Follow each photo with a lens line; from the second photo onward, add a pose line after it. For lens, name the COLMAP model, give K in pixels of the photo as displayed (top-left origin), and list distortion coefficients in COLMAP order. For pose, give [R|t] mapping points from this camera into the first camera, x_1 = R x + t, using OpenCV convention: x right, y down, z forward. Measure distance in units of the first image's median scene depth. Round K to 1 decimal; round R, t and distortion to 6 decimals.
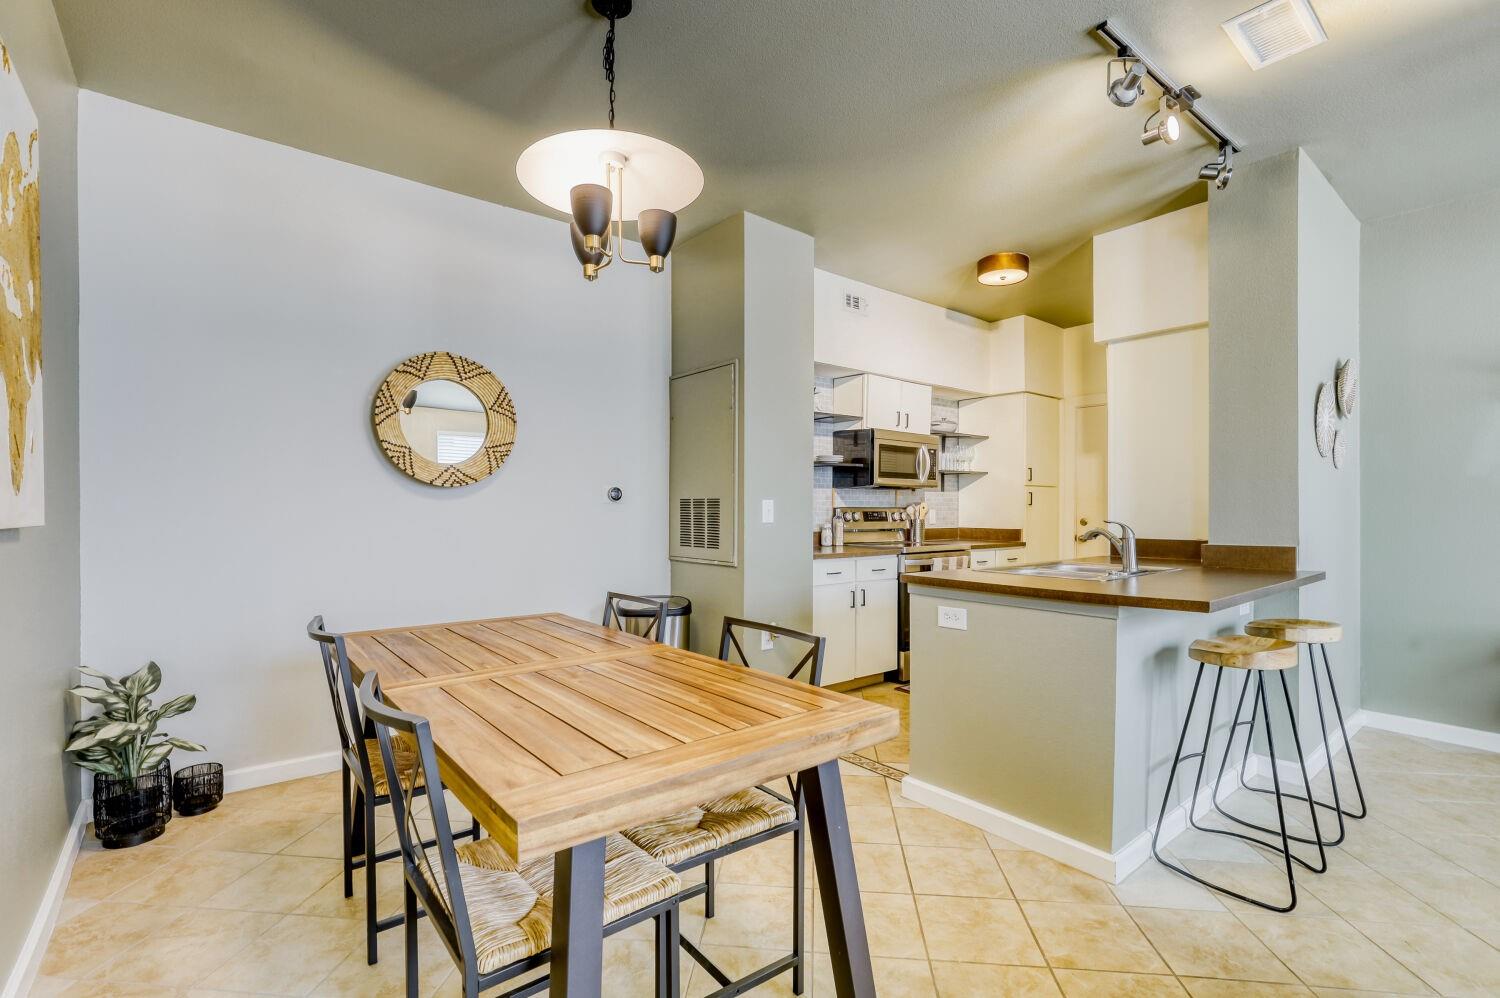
lens RADIAL K [[685.9, 0, 745.3], [0, 685.9, 512.2], [0, 0, 1]] dist [-0.005154, -0.000479]
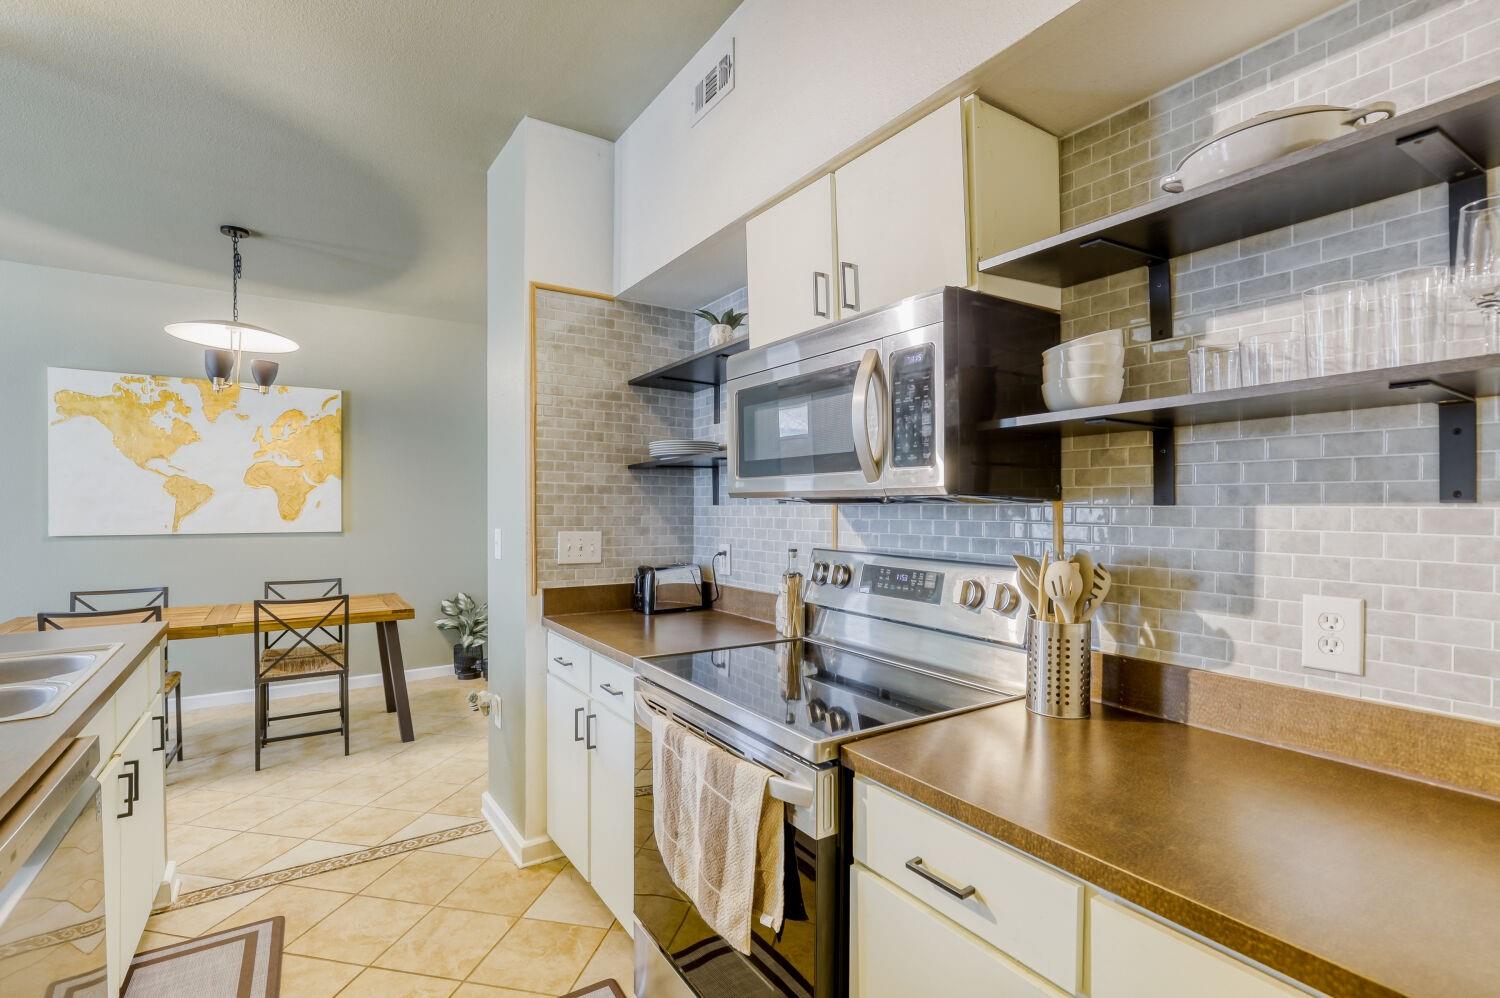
lens RADIAL K [[685.9, 0, 745.3], [0, 685.9, 512.2], [0, 0, 1]] dist [-0.005154, -0.000479]
pose [[-0.095986, 0.005270, -0.995369, 0.839642], [-0.007161, 0.999956, 0.005985, -0.047018], [0.995357, 0.007703, -0.095944, 1.492176]]
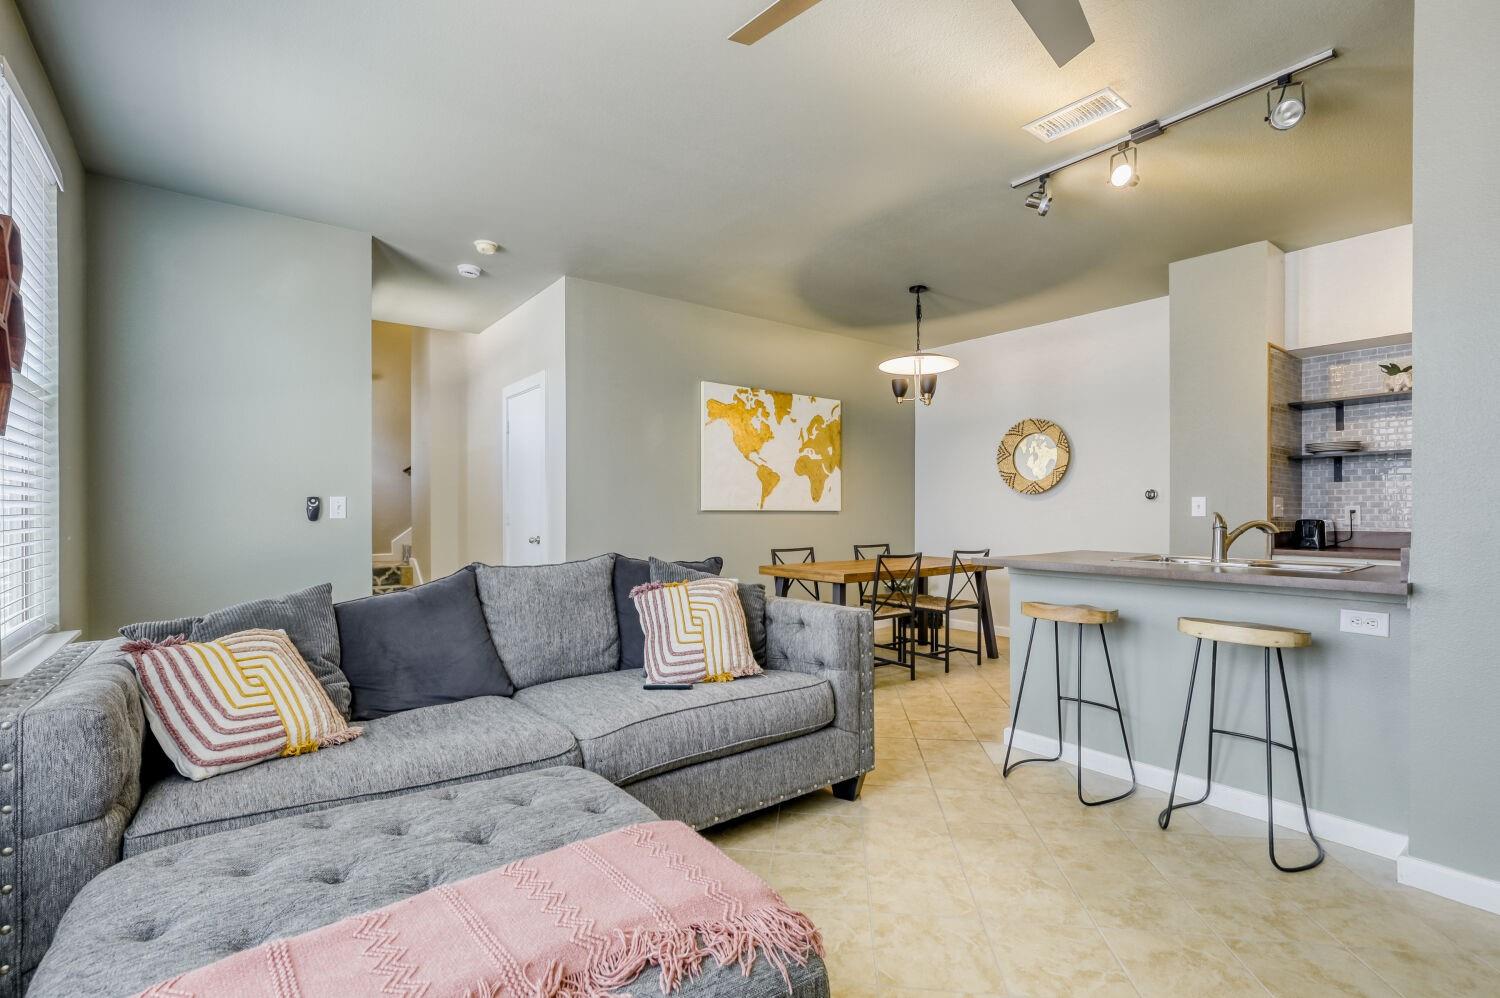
lens RADIAL K [[685.9, 0, 745.3], [0, 685.9, 512.2], [0, 0, 1]] dist [-0.005154, -0.000479]
pose [[-0.008837, 0.004642, -0.999950, 1.340689], [-0.005173, 0.999976, 0.004688, 0.006752], [0.999948, 0.005214, -0.008813, 0.265786]]
